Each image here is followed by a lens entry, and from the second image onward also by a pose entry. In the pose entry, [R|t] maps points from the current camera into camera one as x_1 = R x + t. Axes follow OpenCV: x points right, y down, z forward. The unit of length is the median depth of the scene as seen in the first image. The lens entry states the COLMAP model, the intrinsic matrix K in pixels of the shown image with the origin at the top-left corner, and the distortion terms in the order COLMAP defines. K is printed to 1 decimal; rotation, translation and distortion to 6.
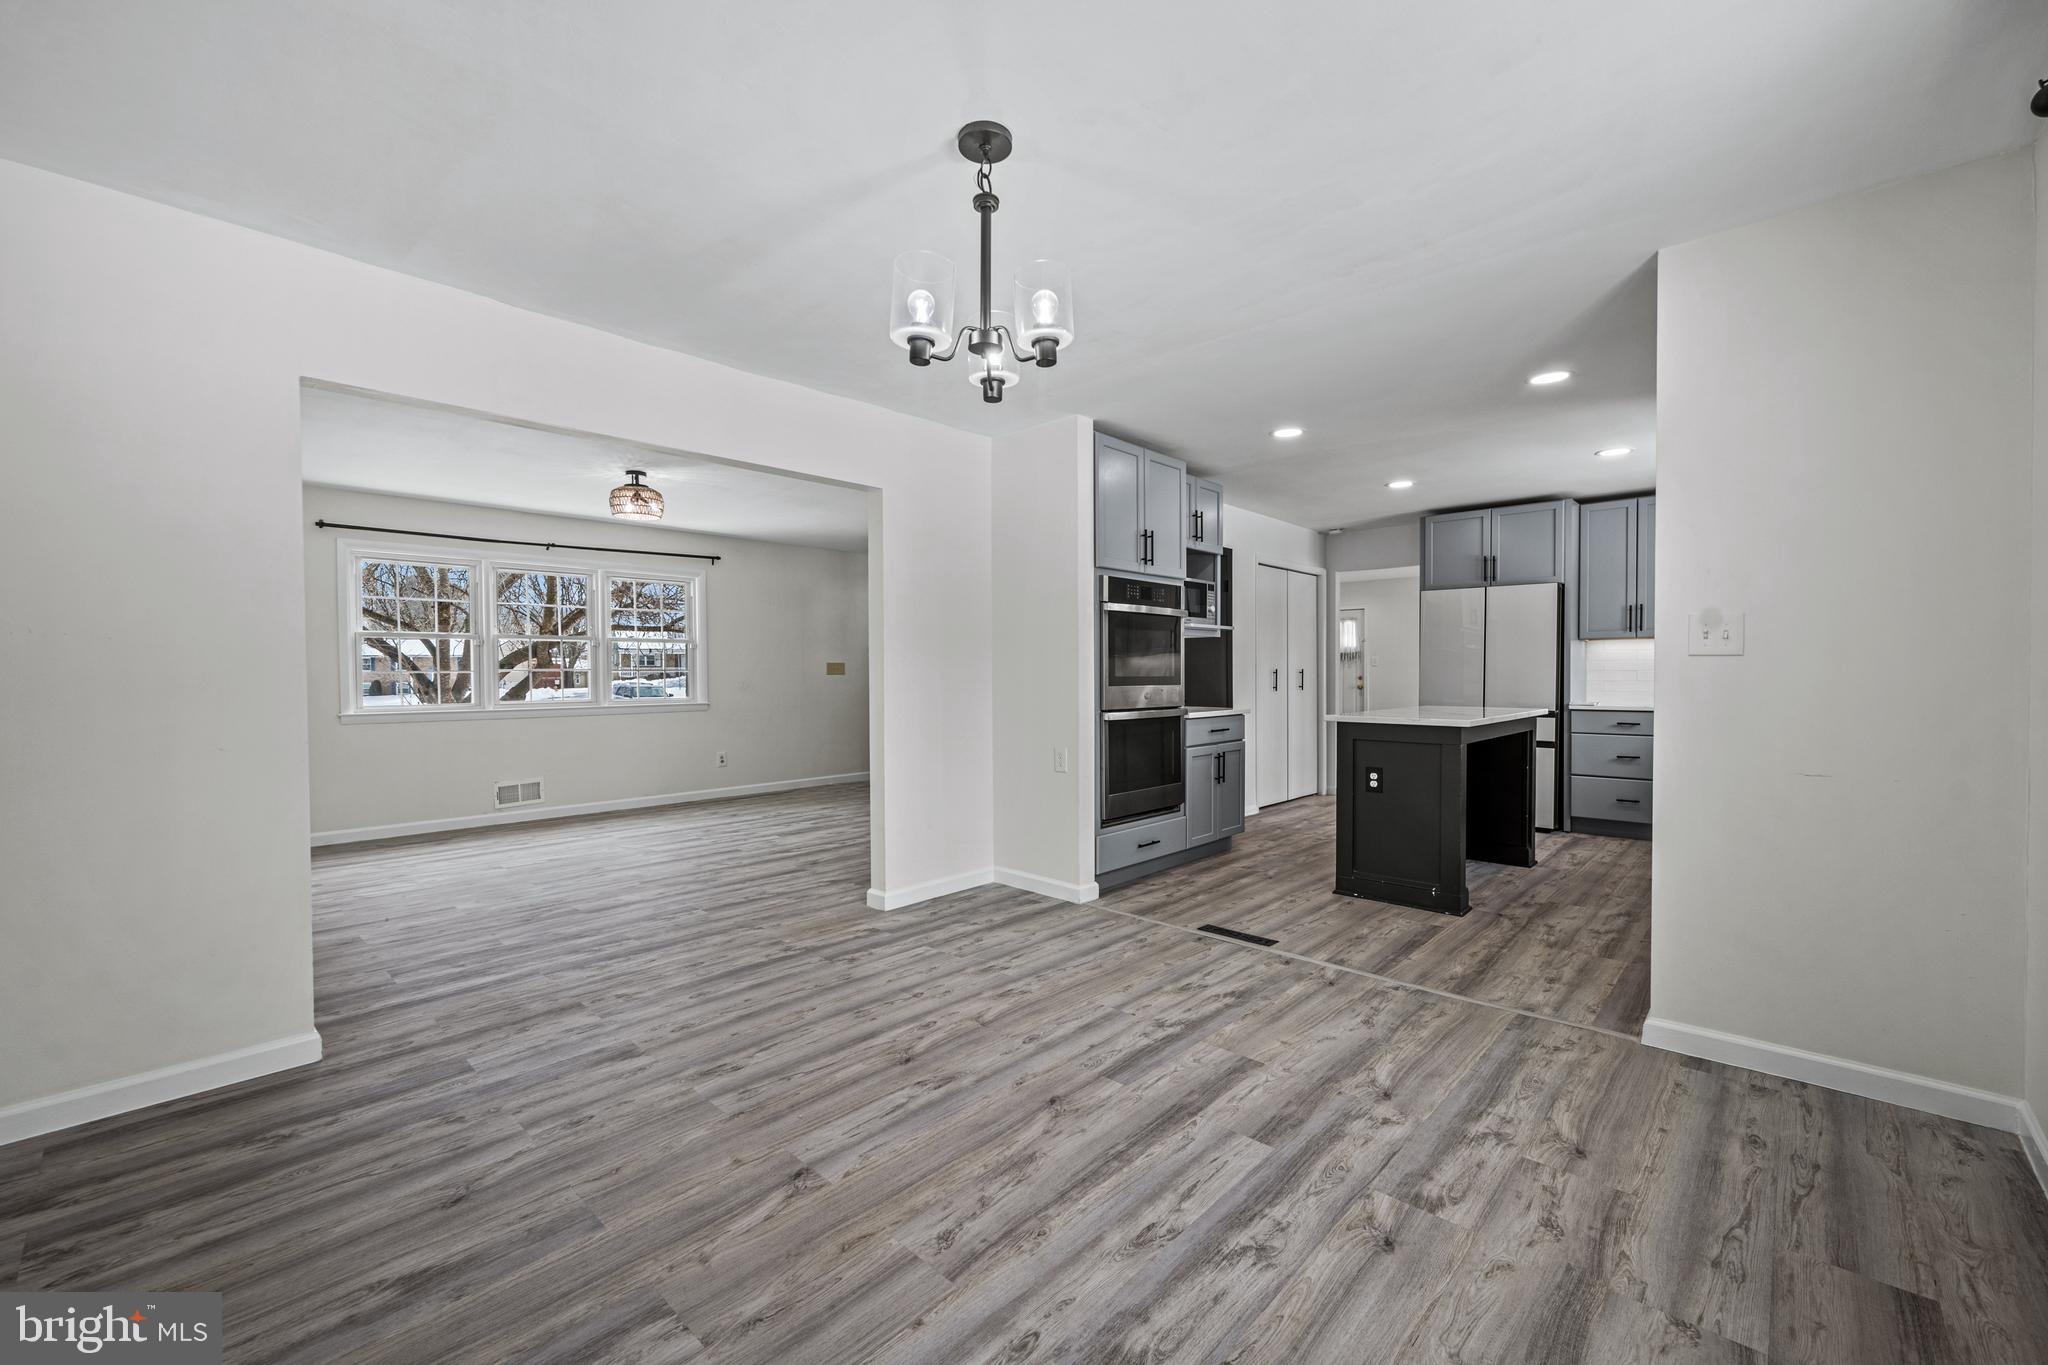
lens RADIAL K [[828.7, 0, 1023.0], [0, 828.7, 687.7], [0, 0, 1]] dist [0.002617, -0.000039]
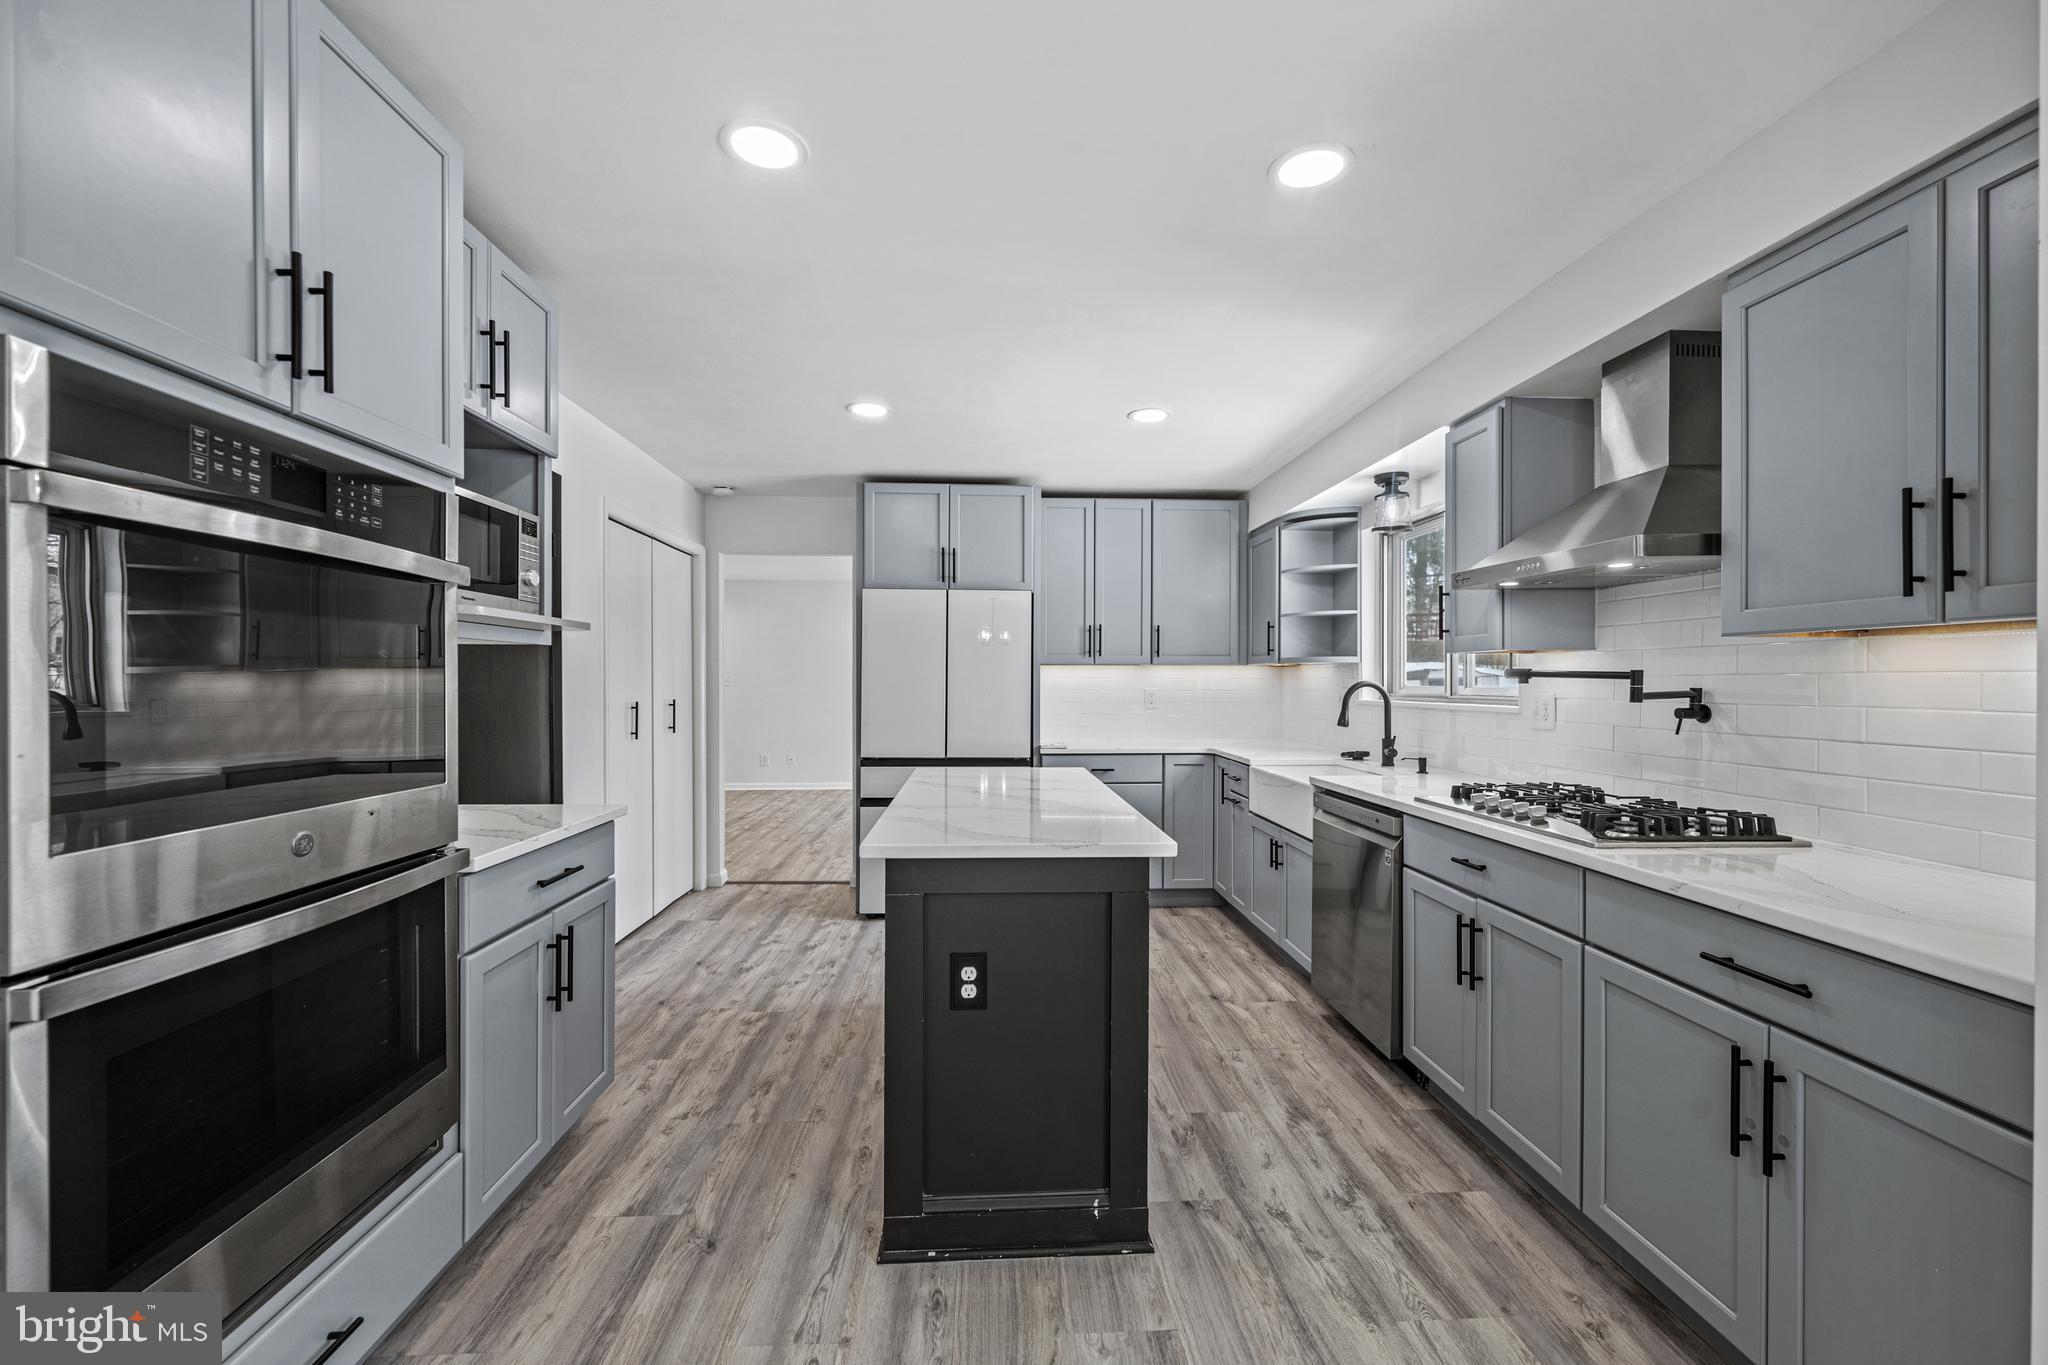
lens RADIAL K [[818.7, 0, 1022.7], [0, 818.7, 683.7], [0, 0, 1]] dist [0.000415, -0.000058]
pose [[0.690365, 0.003553, 0.723452, 0.139233], [0.008342, 0.999882, -0.012871, -0.047412], [-0.723413, 0.014920, 0.690255, 0.748976]]
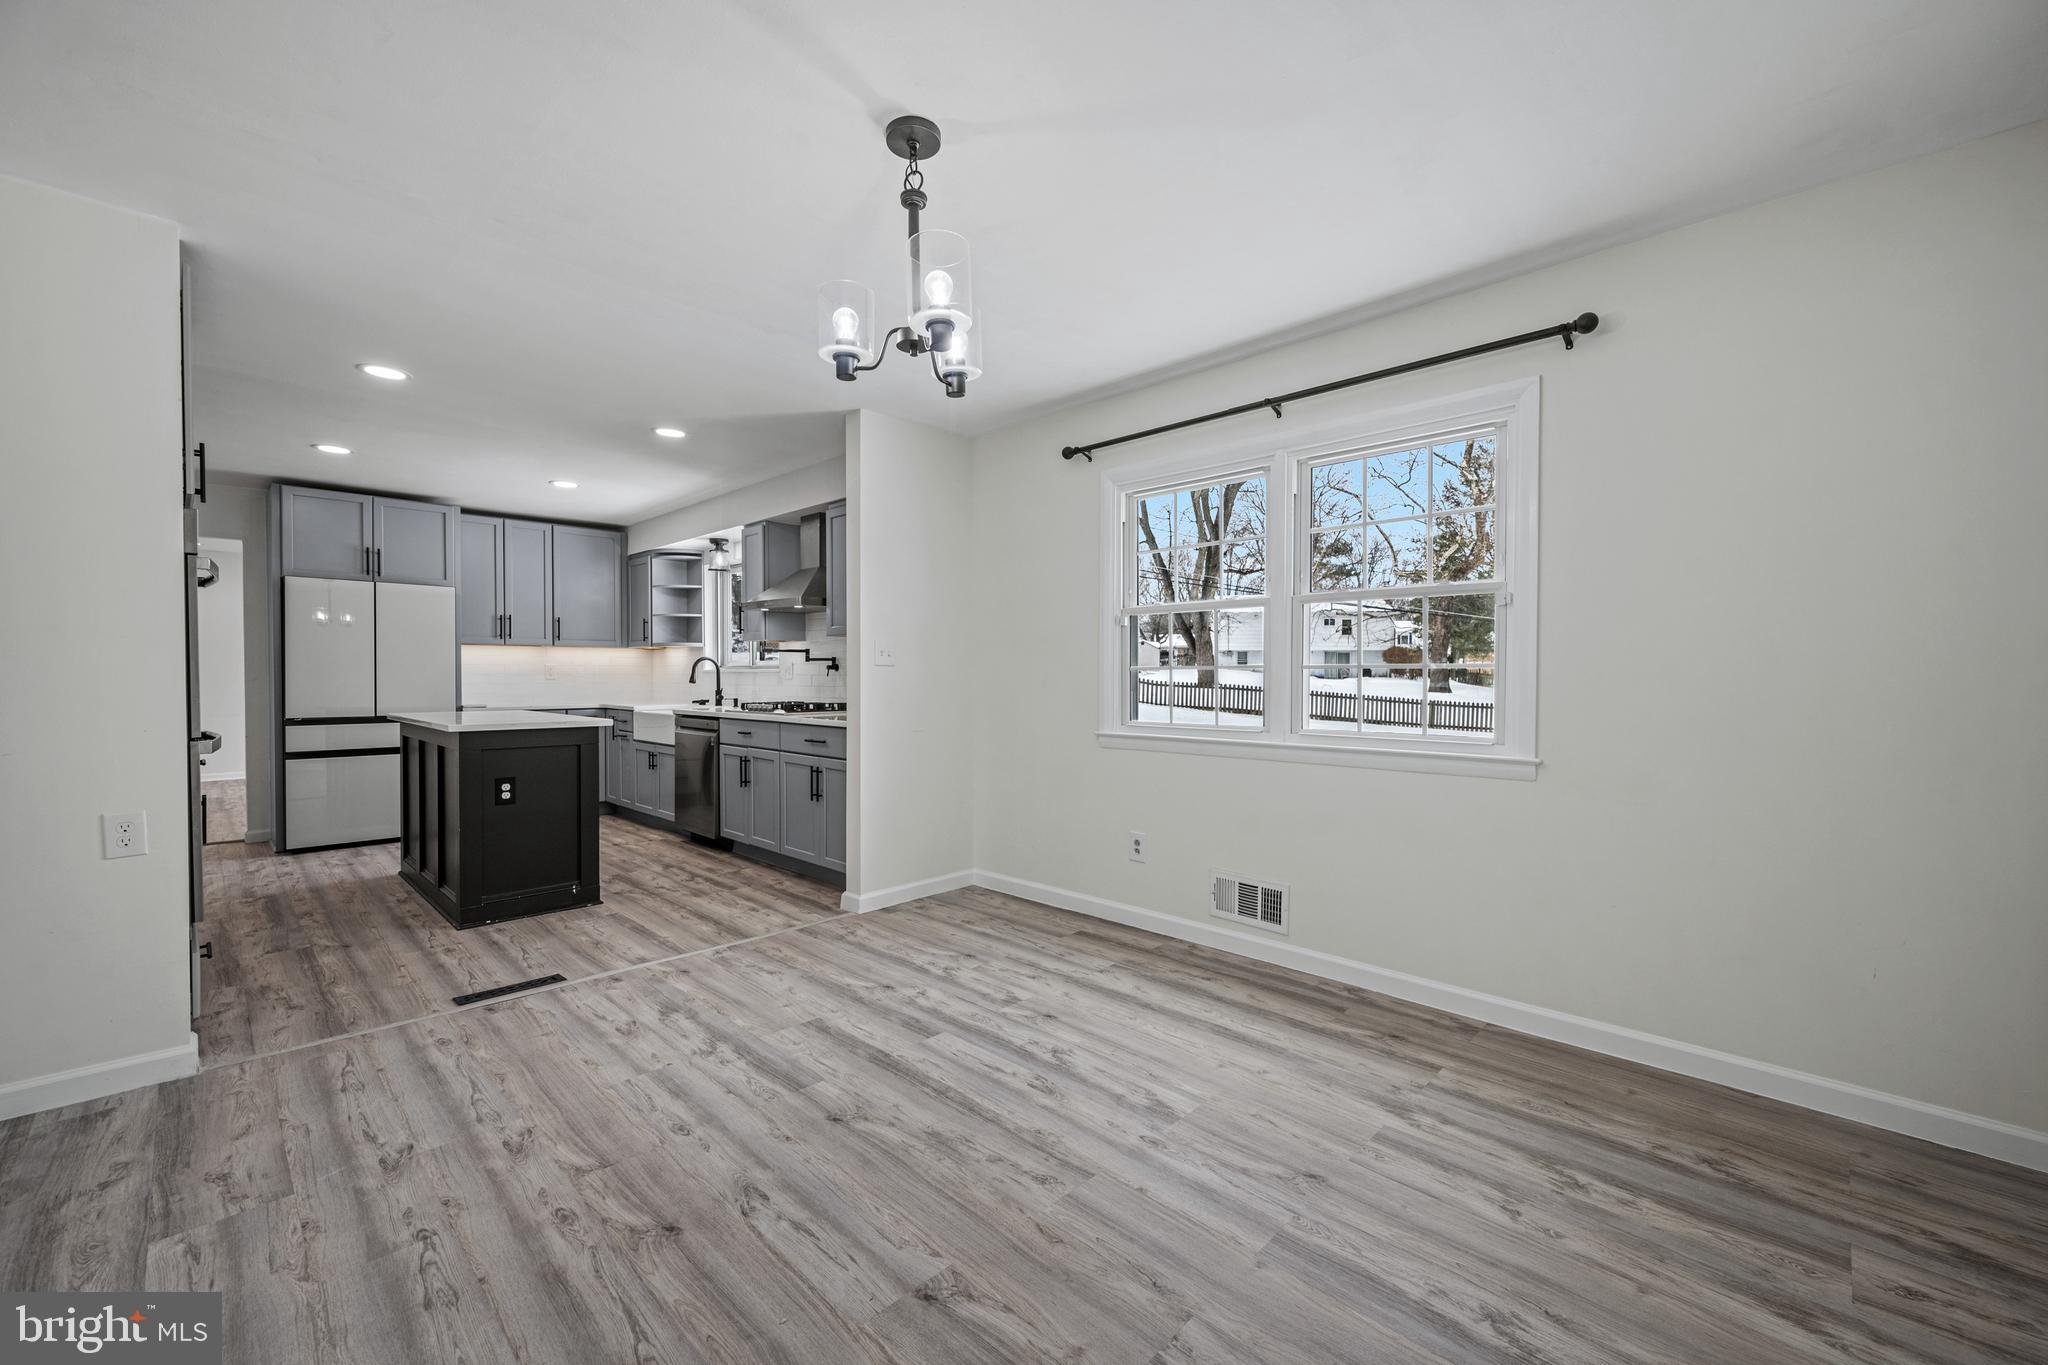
lens RADIAL K [[821.7, 0, 1021.3], [0, 821.7, 686.8], [0, 0, 1]] dist [0.000658, 0.000208]
pose [[0.024047, -0.011182, 0.999648, -0.533812], [0.018217, 0.999776, 0.010745, -0.005312], [-0.999545, 0.017952, 0.024245, 0.443975]]
